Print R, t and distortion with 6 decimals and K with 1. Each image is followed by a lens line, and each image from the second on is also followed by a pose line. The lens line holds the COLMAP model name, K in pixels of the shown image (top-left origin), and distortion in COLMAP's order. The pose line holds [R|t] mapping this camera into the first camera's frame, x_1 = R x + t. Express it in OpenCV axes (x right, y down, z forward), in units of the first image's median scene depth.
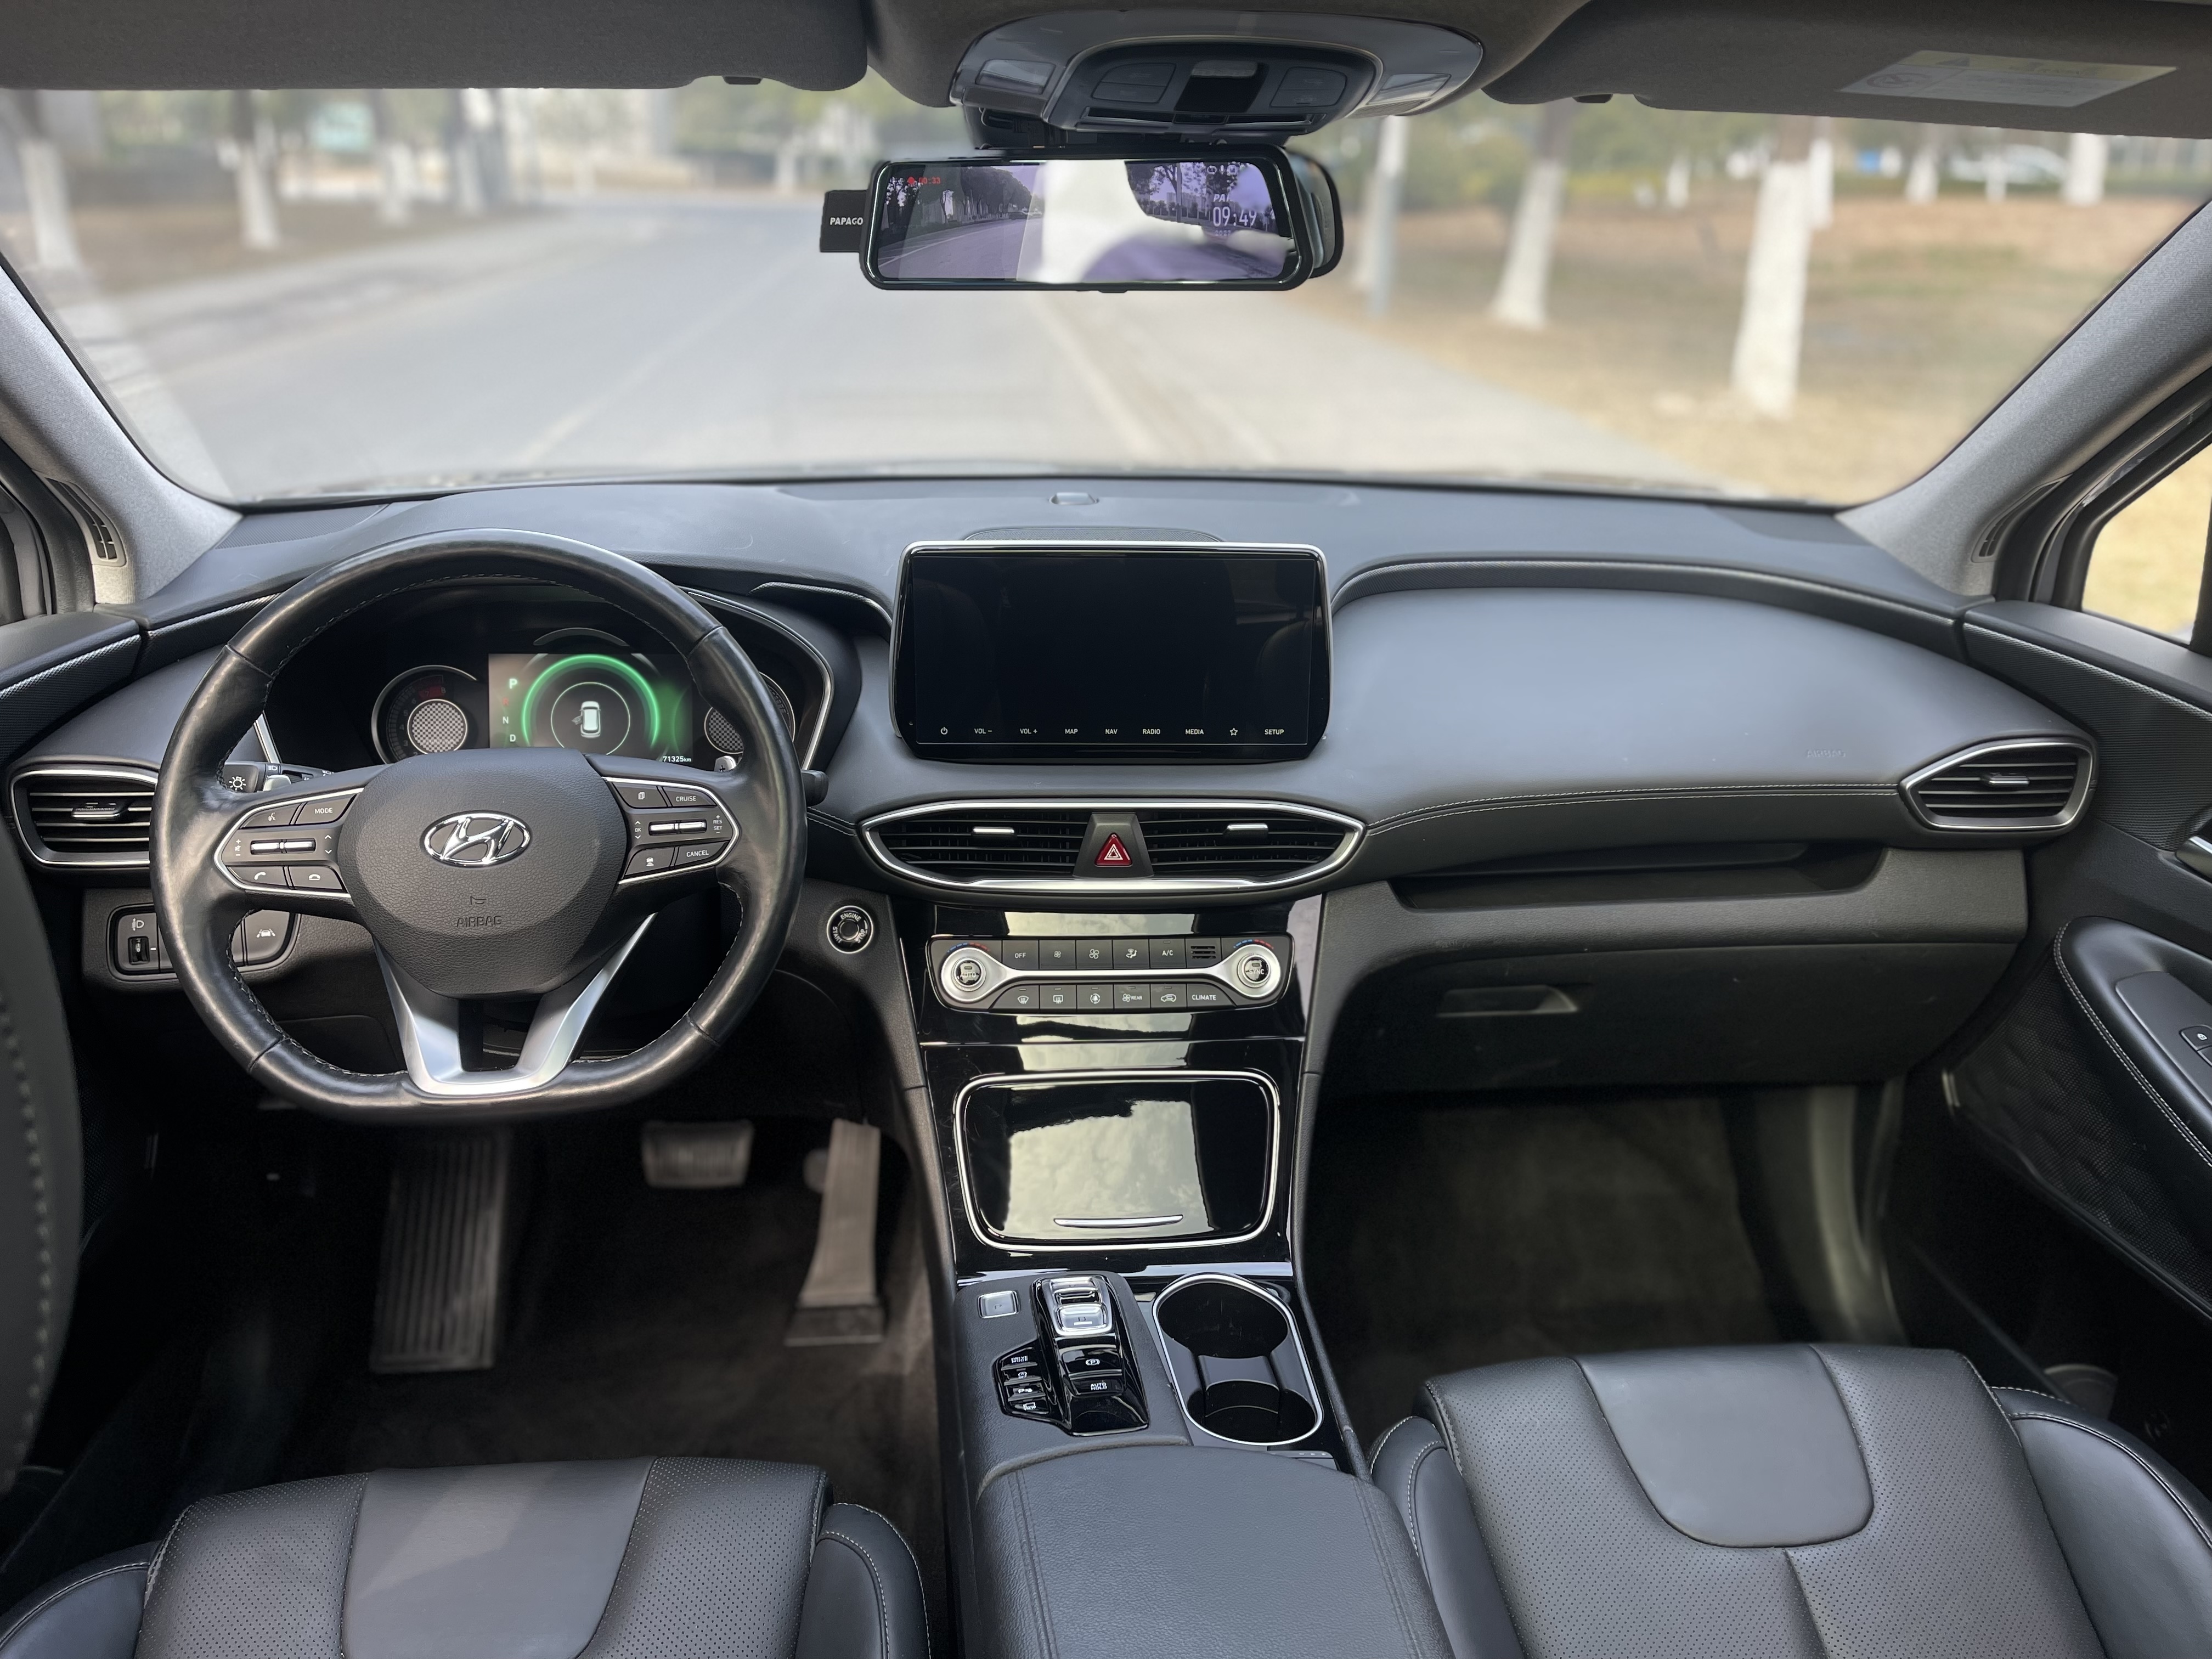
lens RADIAL K [[1694.6, 0, 1119.2], [0, 1694.6, 836.8], [0, 0, 1]] dist [0.064375, -0.081446]
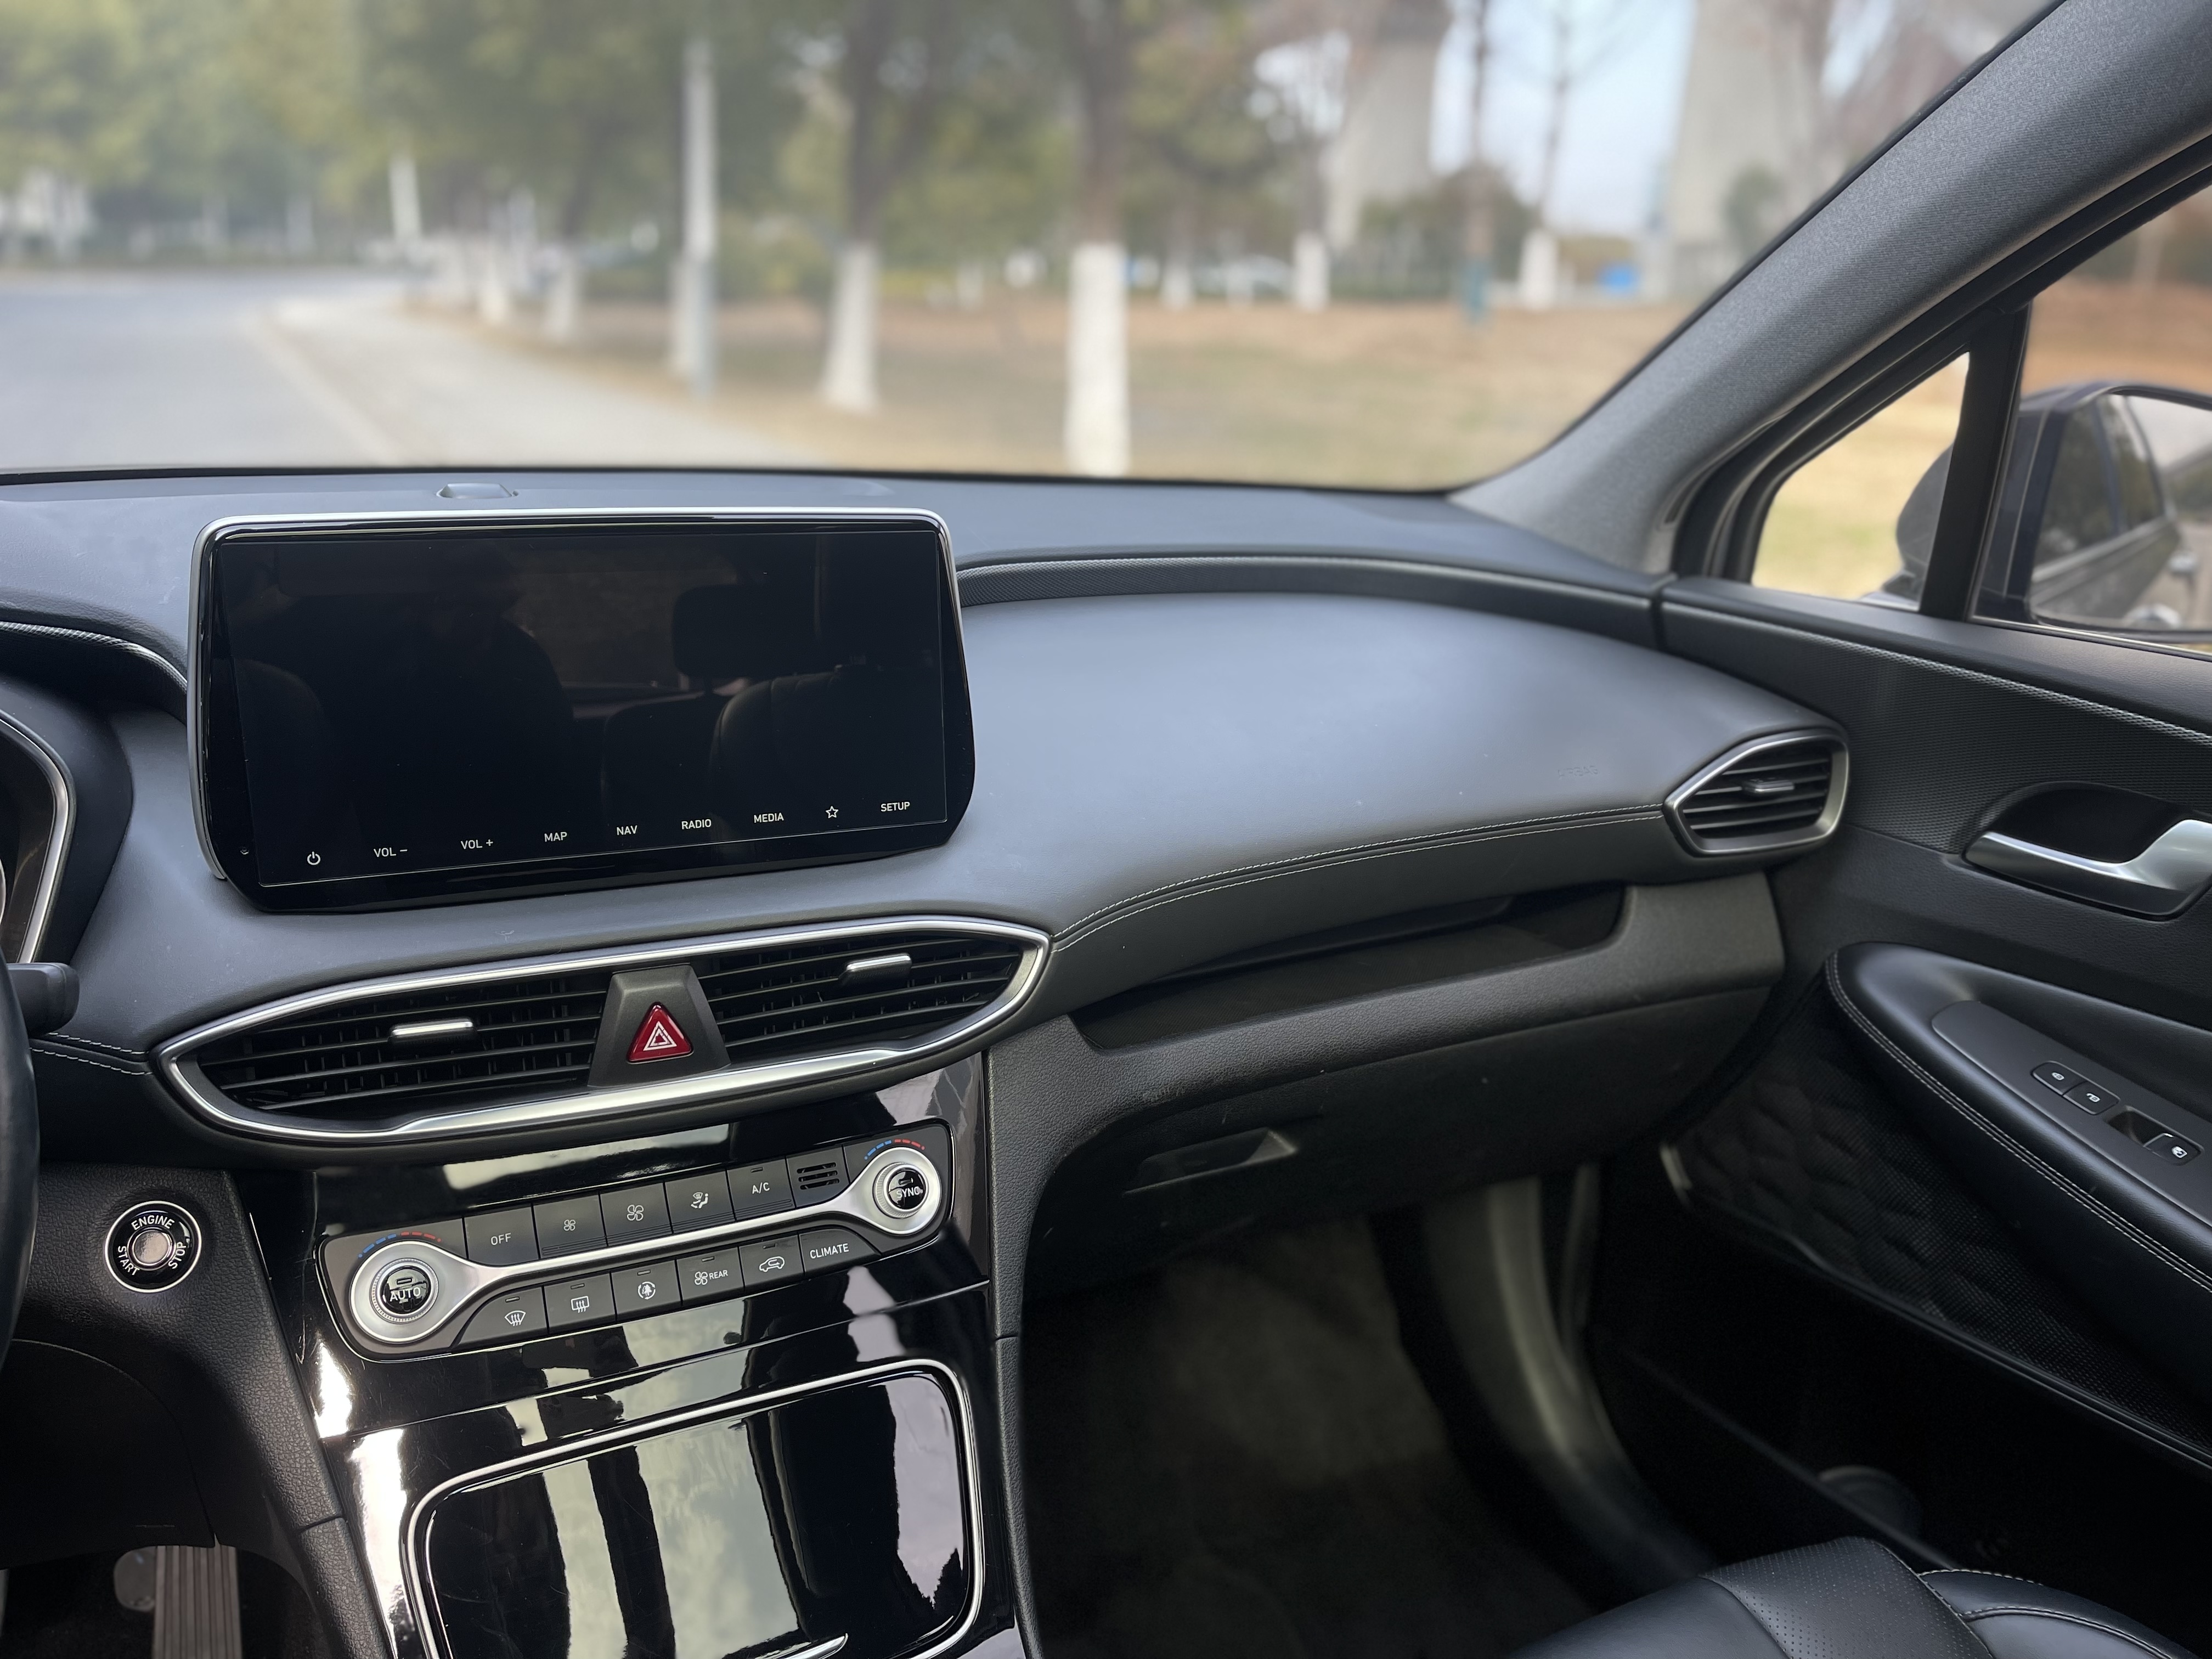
lens RADIAL K [[1694.6, 0, 1117.5], [0, 1694.6, 828.2], [0, 0, 1]] dist [0.064375, -0.081446]
pose [[0.927402, -0.095877, 0.361571, -0.060677], [0.116403, 0.992572, -0.035366, -0.022145], [-0.355495, 0.074886, 0.931674, 0.385357]]
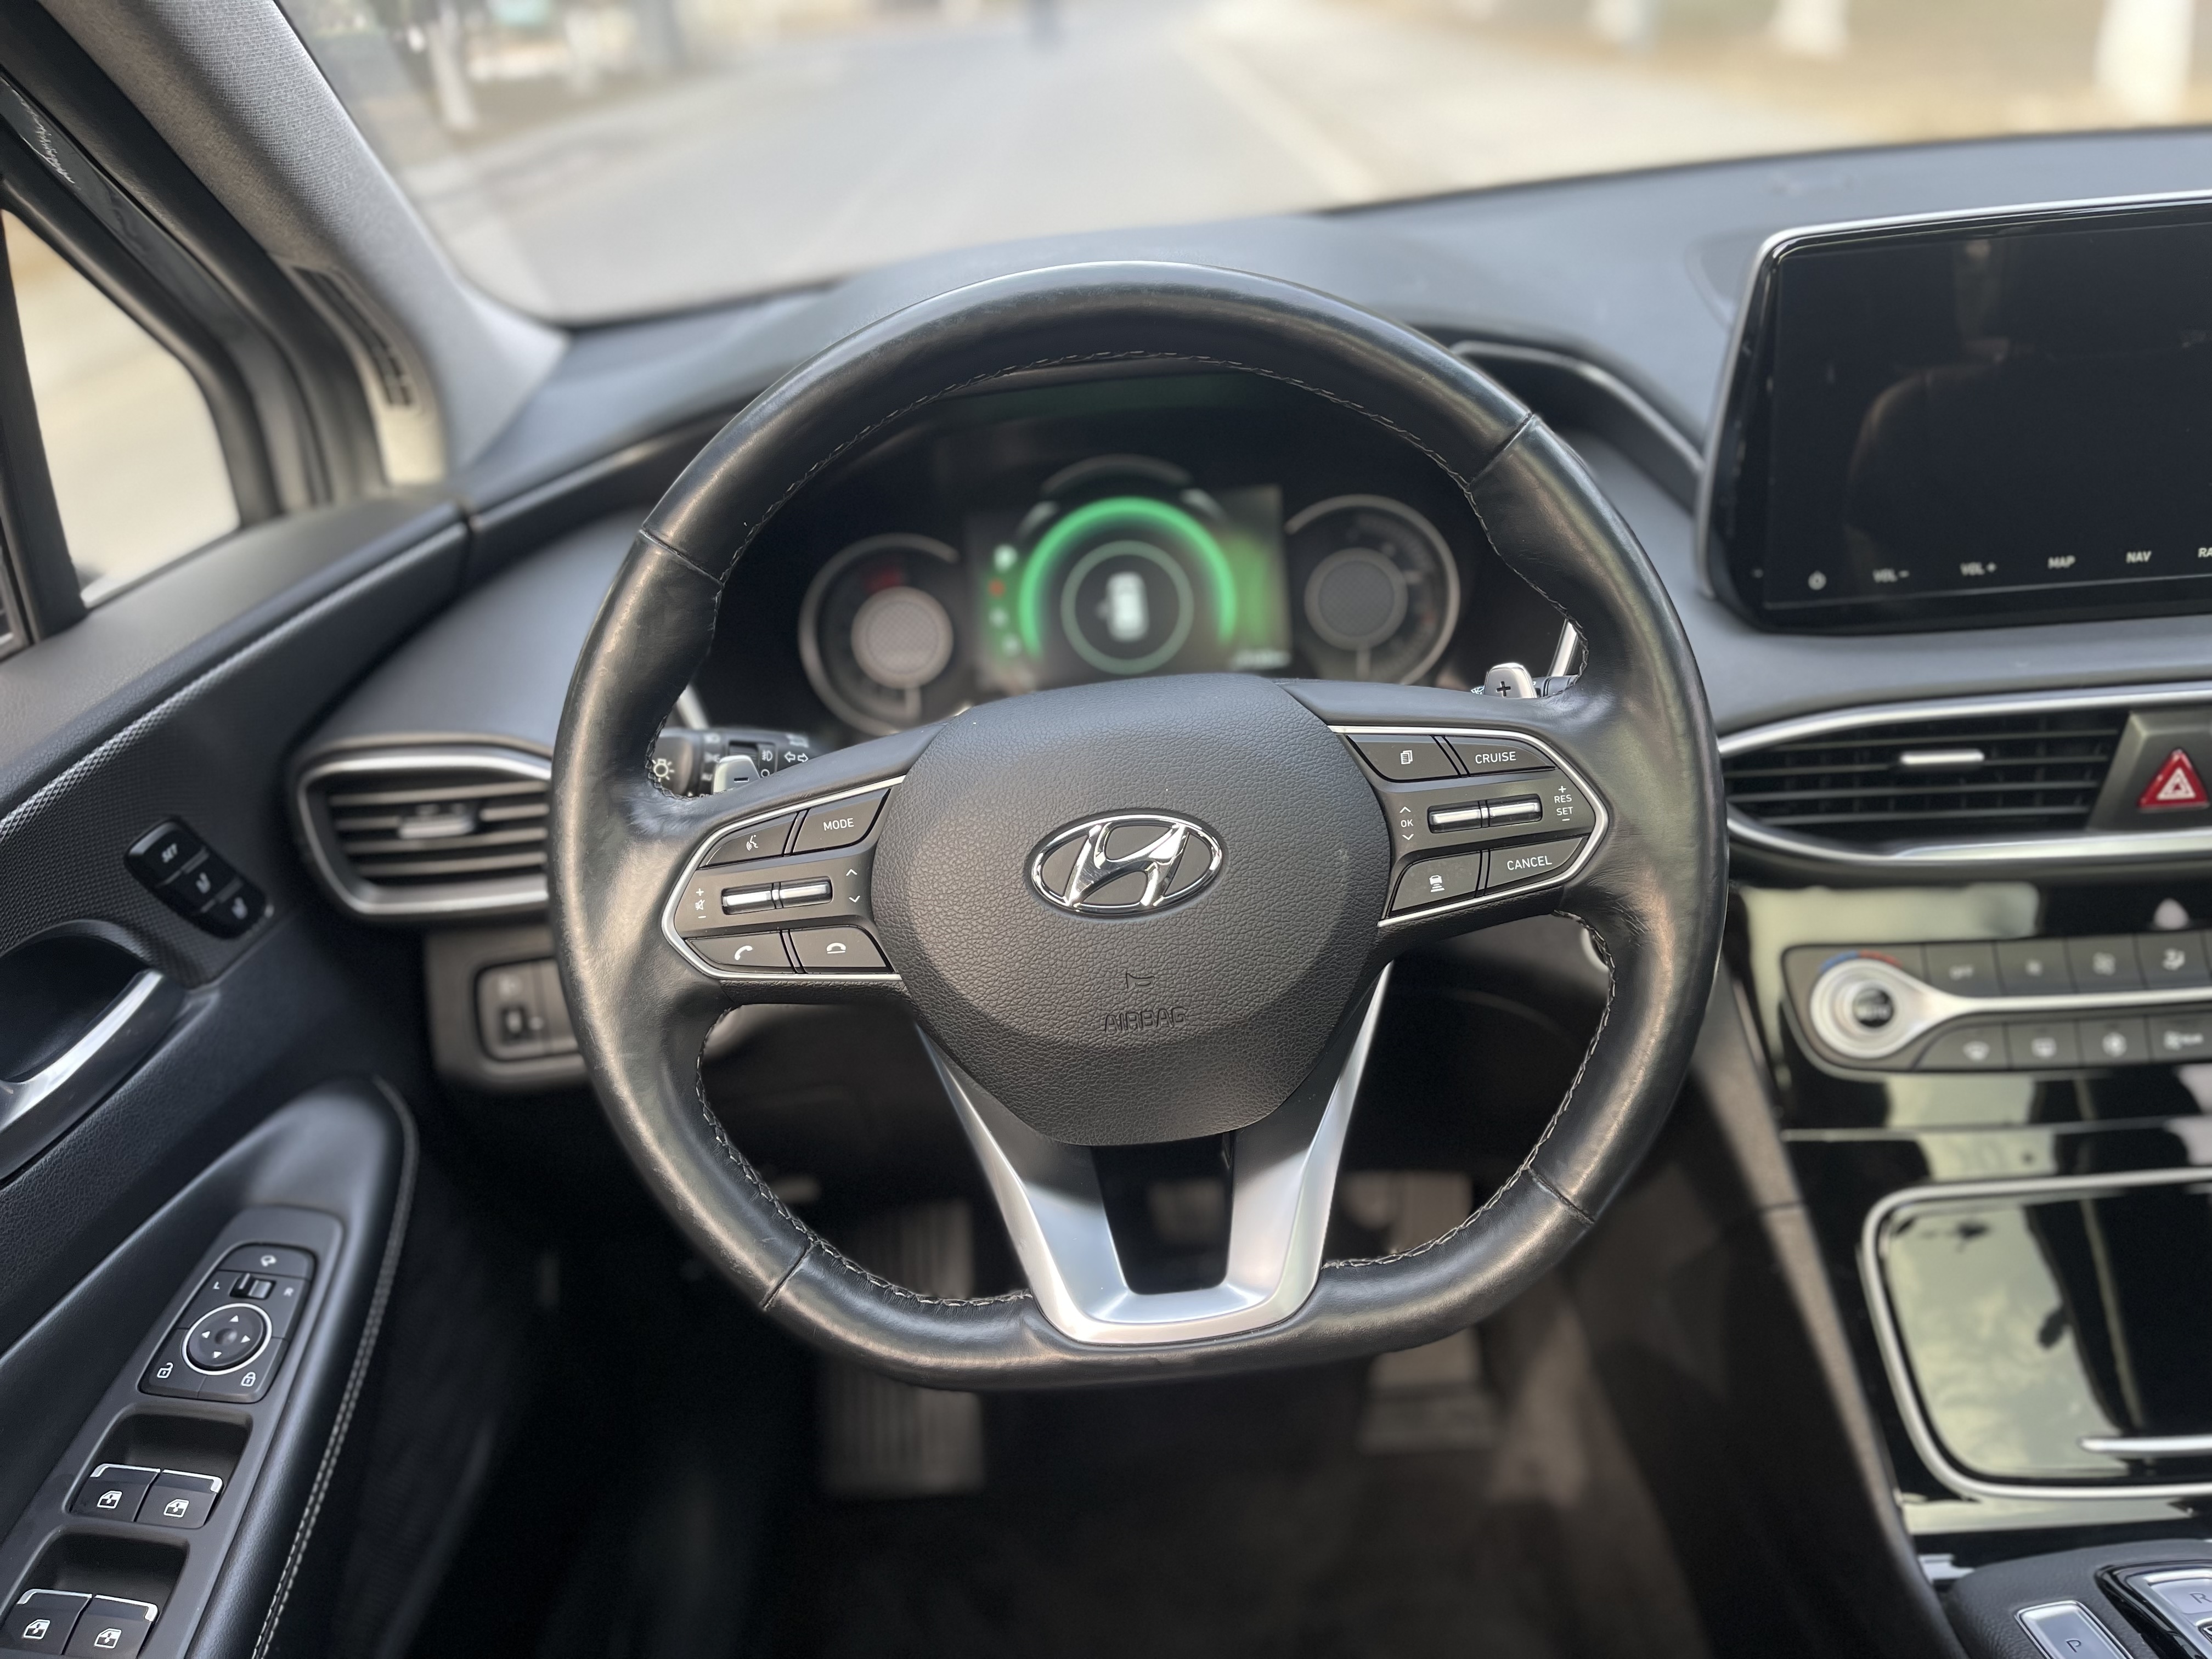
lens RADIAL K [[1694.6, 0, 1093.0], [0, 1694.6, 847.3], [0, 0, 1]] dist [0.064375, -0.081446]
pose [[0.988247, -0.054647, -0.142761, -0.261175], [0.068863, 0.992937, 0.096615, -0.046124], [0.136473, -0.105311, 0.985030, 0.405495]]
